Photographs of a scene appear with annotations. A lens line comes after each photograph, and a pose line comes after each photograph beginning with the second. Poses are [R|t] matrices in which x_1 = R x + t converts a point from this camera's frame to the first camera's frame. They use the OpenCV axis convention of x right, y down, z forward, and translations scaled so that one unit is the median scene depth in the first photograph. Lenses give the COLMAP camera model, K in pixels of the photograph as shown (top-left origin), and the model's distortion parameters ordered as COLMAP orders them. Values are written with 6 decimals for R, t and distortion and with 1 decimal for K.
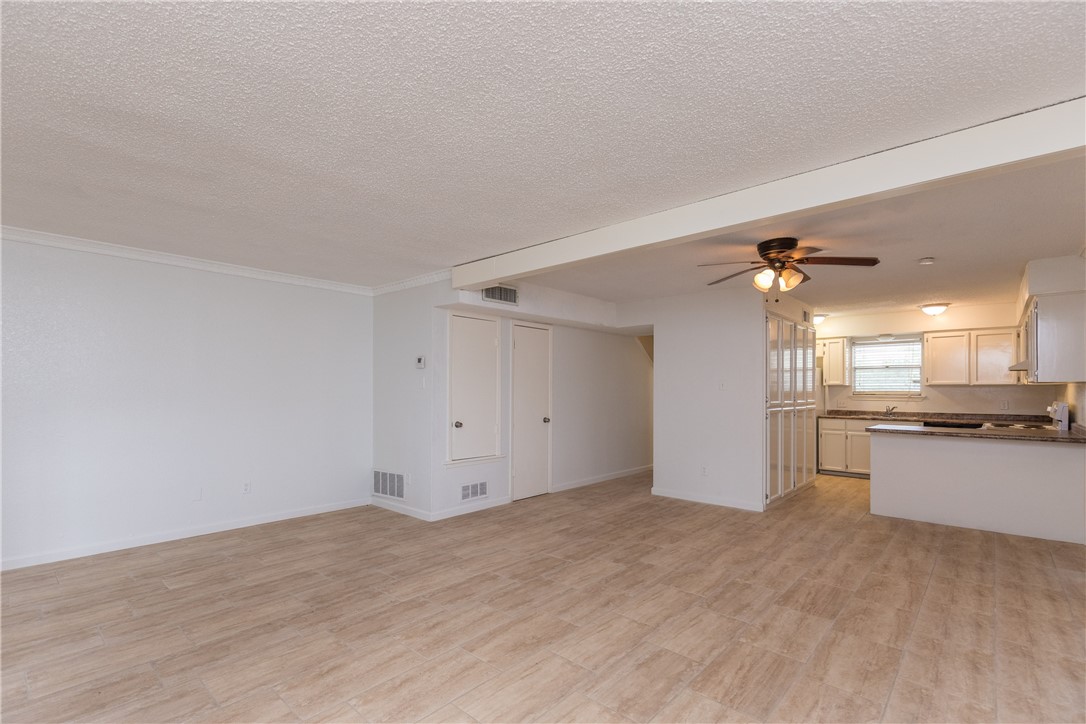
lens RADIAL K [[496.3, 0, 553.3], [0, 496.3, 386.1], [0, 0, 1]] dist [0.009941, -0.001765]
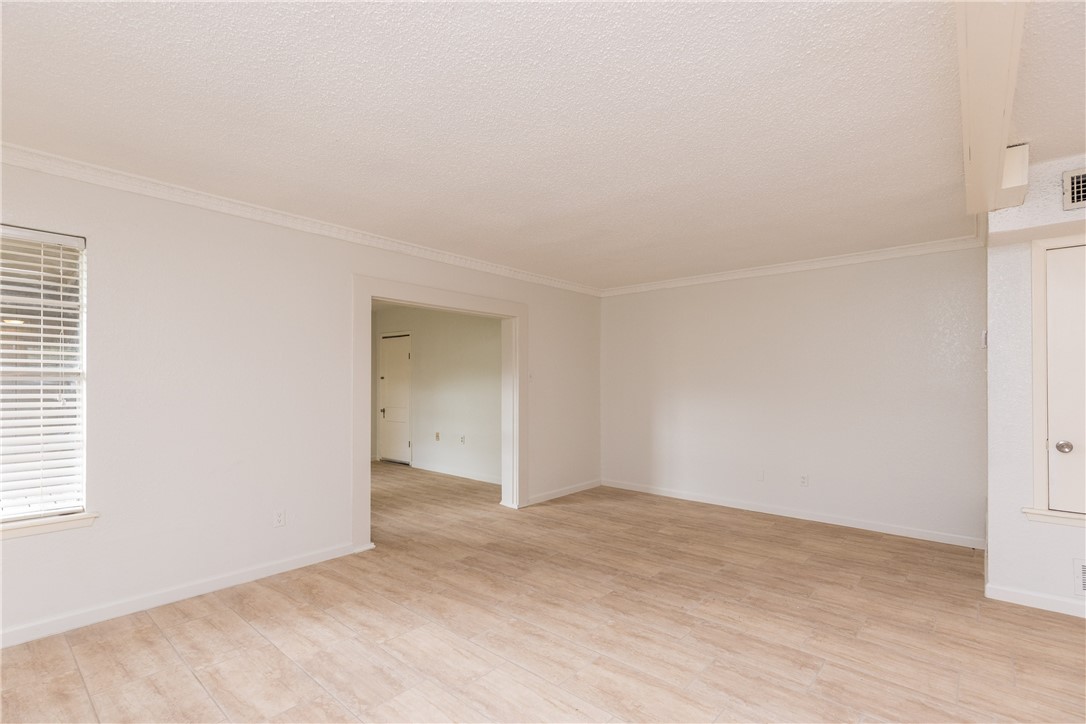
lens RADIAL K [[496.3, 0, 522.2], [0, 496.3, 369.6], [0, 0, 1]] dist [0.009941, -0.001765]
pose [[-0.013217, -0.027138, -0.999544, 0.417133], [0.008537, 0.999592, -0.027252, 0.004011], [0.999876, -0.008893, -0.012980, 0.470033]]
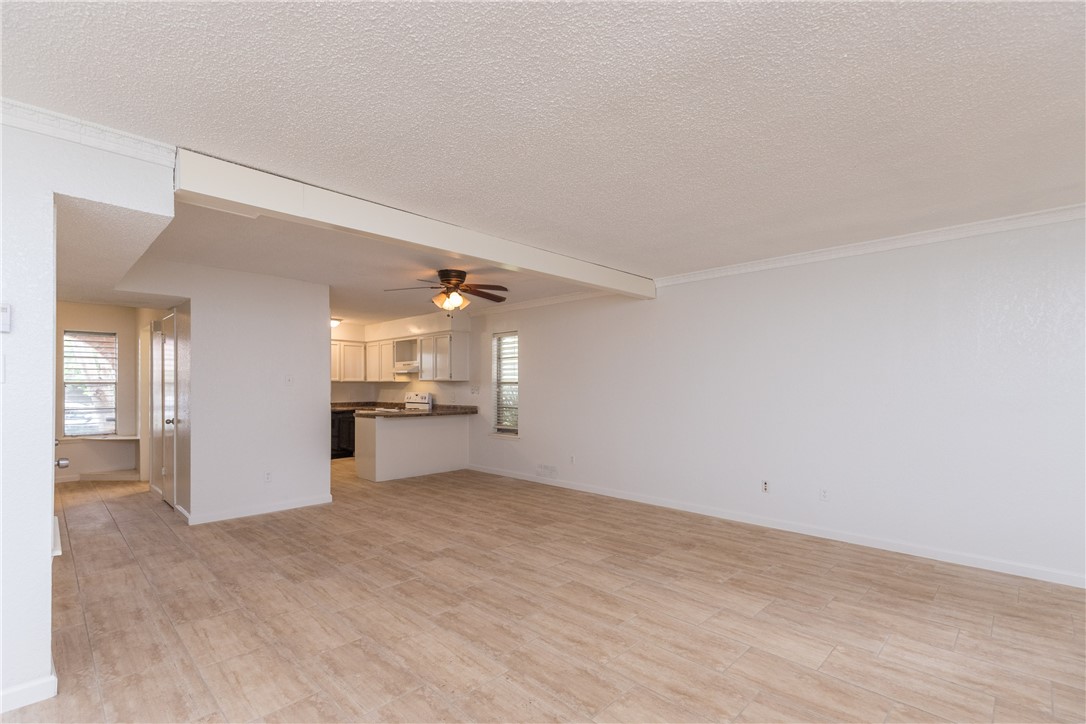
lens RADIAL K [[496.3, 0, 516.3], [0, 496.3, 385.5], [0, 0, 1]] dist [0.009941, -0.001765]
pose [[0.078450, -0.001748, 0.996917, -0.692872], [-0.009398, 0.999953, 0.002493, 0.001019], [-0.996874, -0.009565, 0.078429, 0.615779]]
